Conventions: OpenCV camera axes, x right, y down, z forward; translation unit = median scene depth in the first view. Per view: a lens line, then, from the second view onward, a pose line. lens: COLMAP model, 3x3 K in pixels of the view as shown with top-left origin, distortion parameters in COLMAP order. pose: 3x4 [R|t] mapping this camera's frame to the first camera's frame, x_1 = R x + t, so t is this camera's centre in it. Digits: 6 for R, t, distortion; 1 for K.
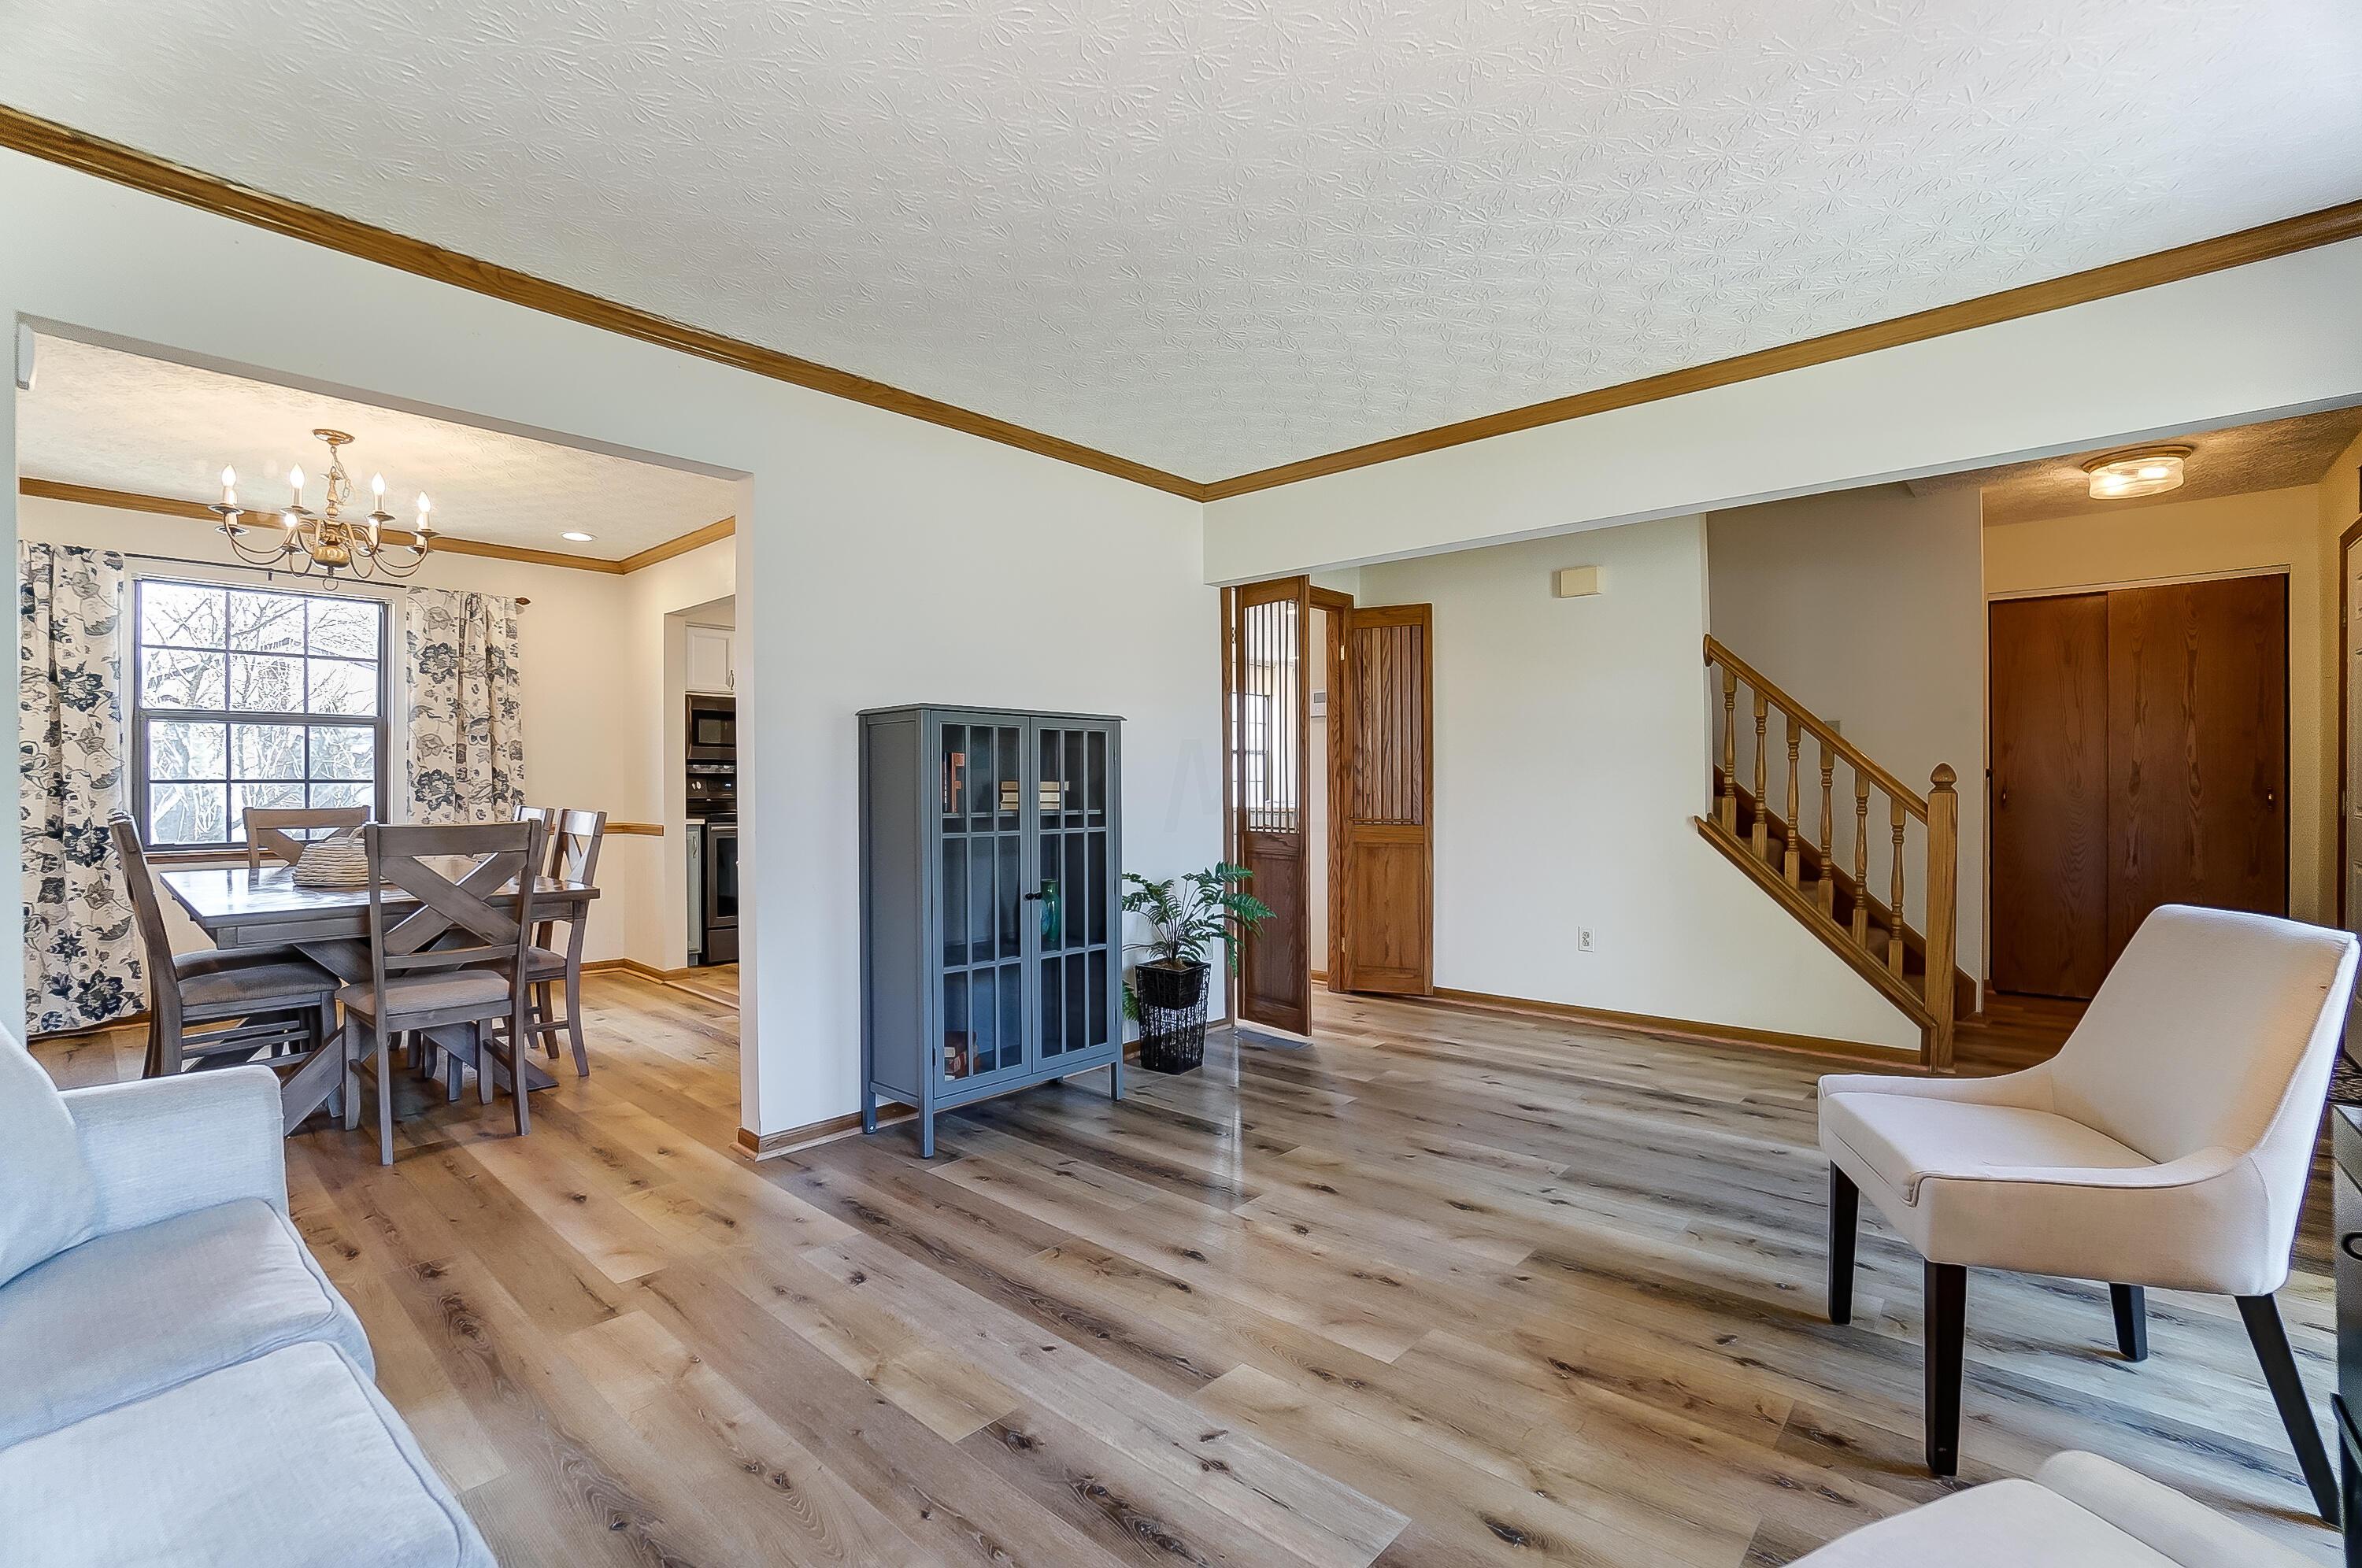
lens RADIAL K [[1052.3, 0, 1174.3], [0, 1052.3, 781.4], [0, 0, 1]] dist [-0.037955, 0.008238]
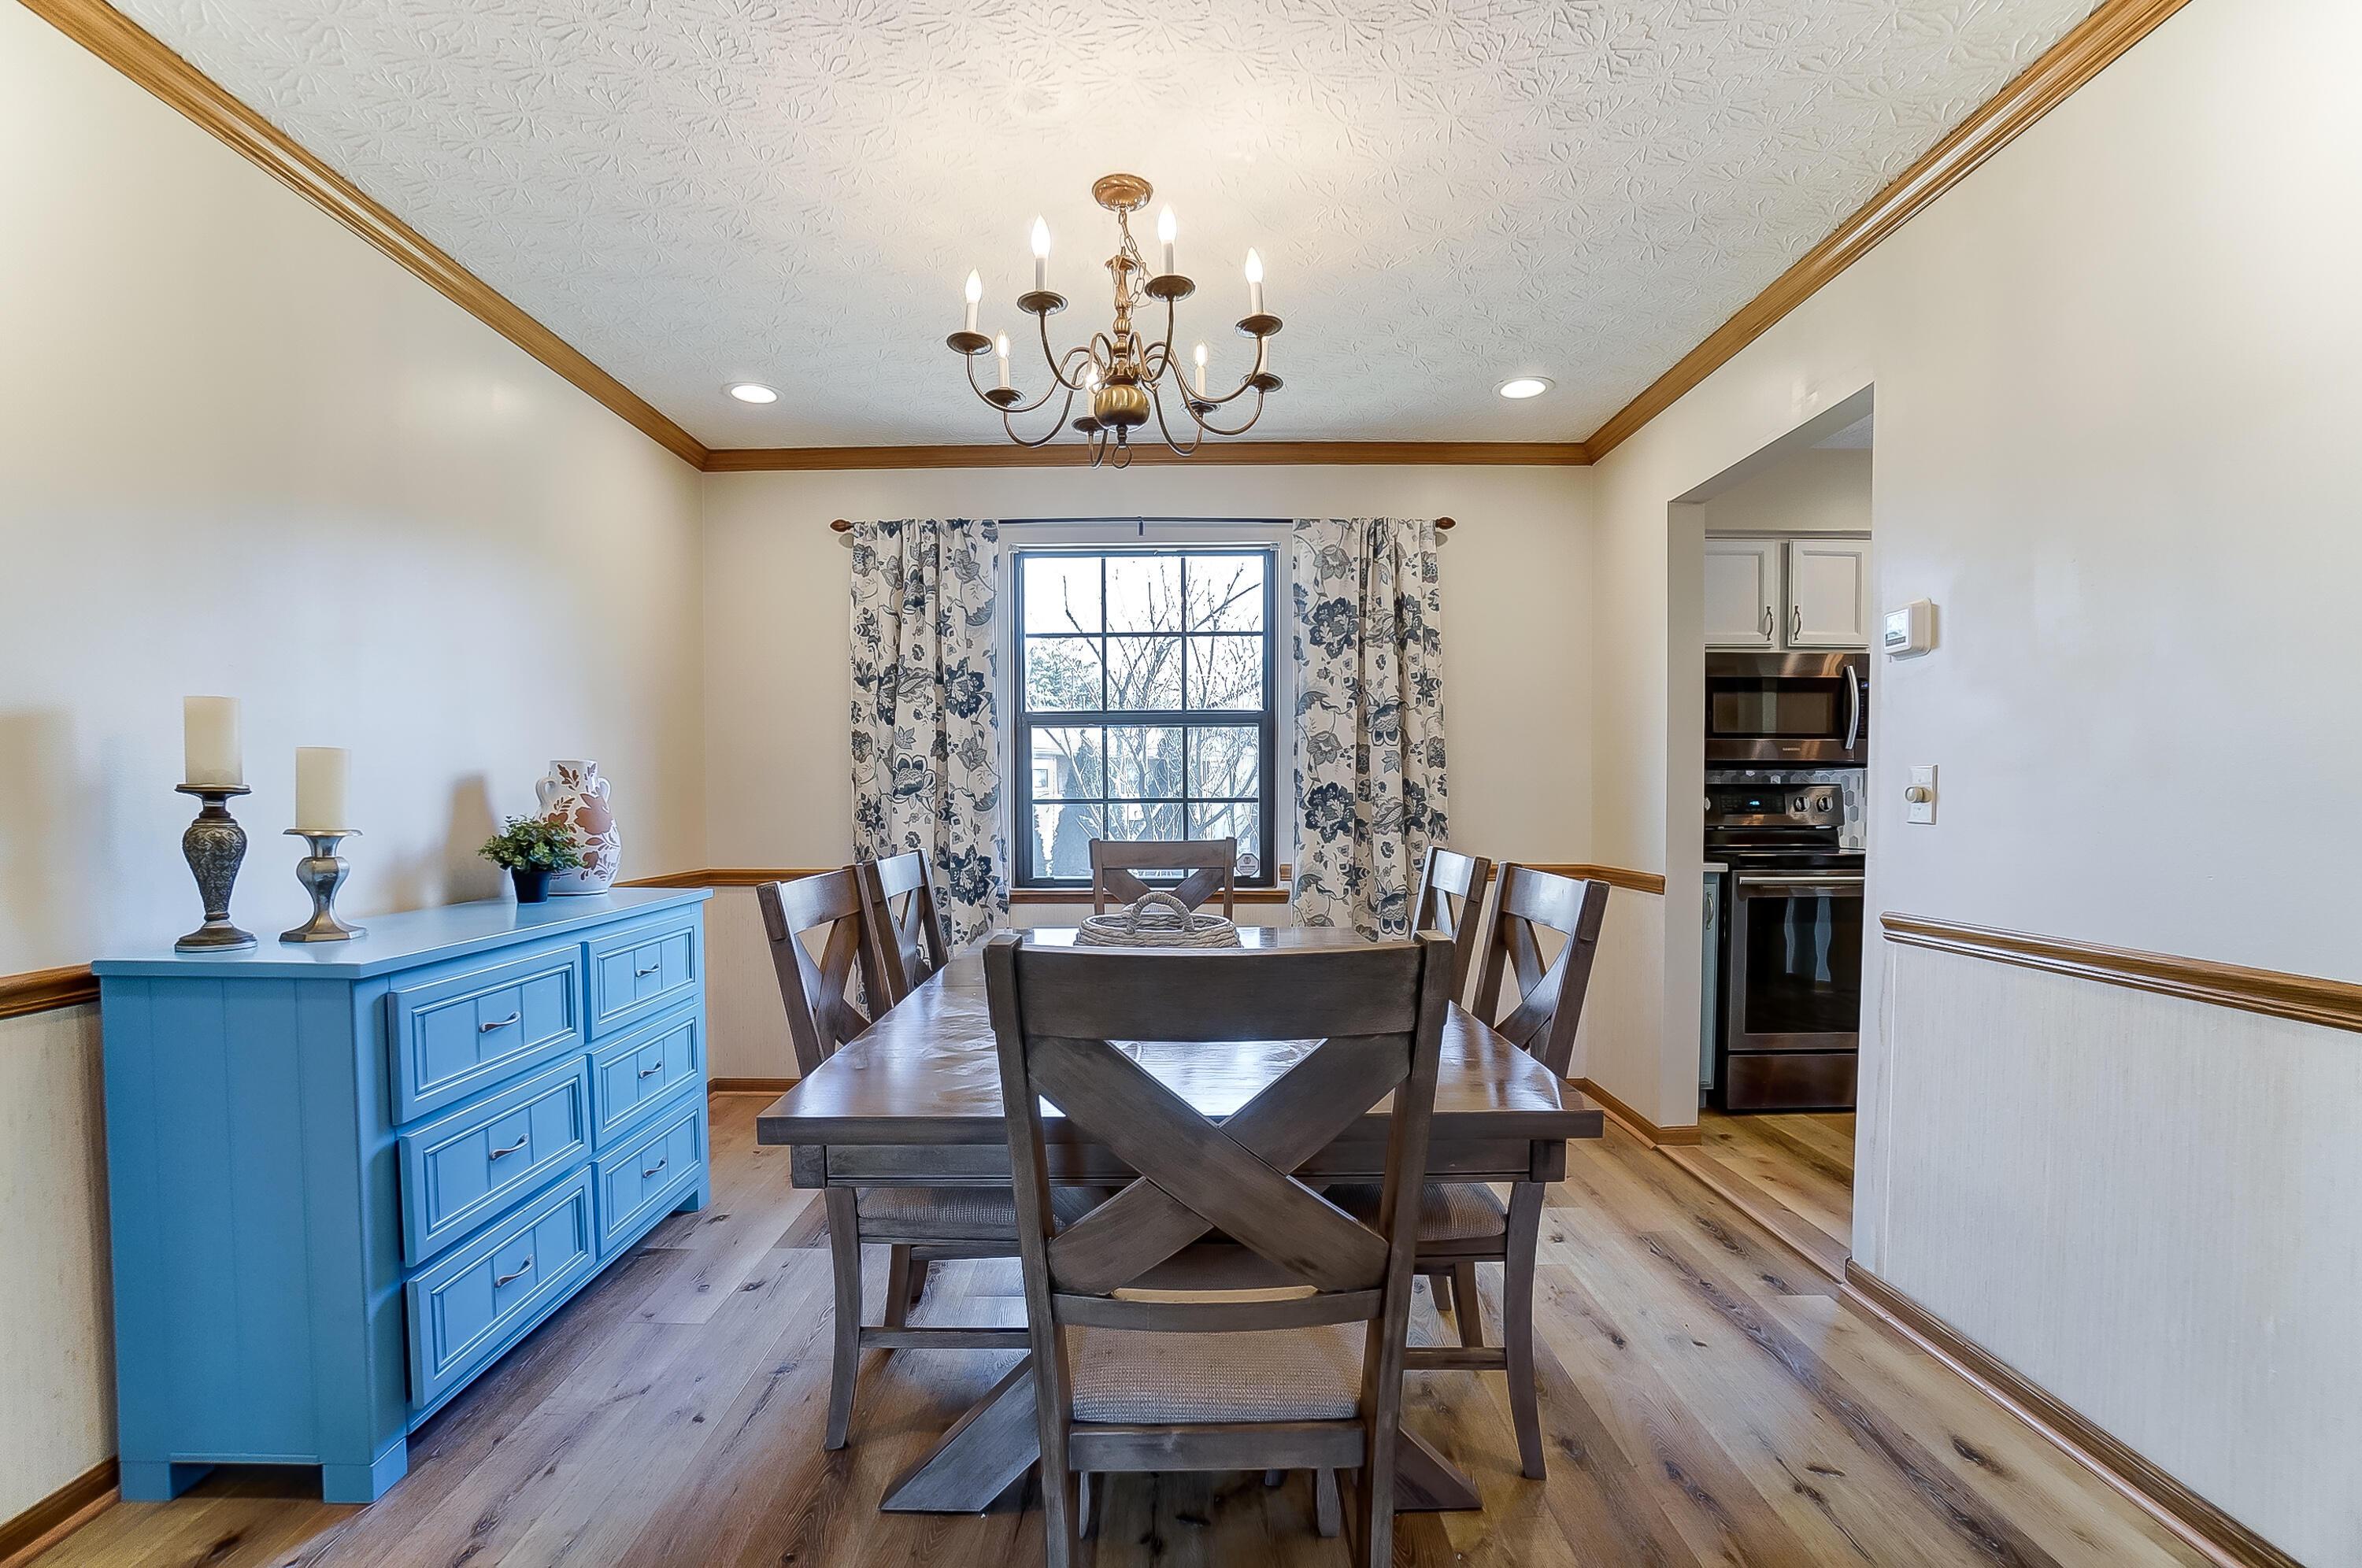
lens RADIAL K [[1052.3, 0, 1152.3], [0, 1052.3, 834.7], [0, 0, 1]] dist [-0.037955, 0.008238]
pose [[0.661338, 0.026381, -0.749624, -0.276066], [0.005369, 0.999189, 0.039900, -0.005784], [0.750069, -0.030412, 0.660660, 0.462557]]
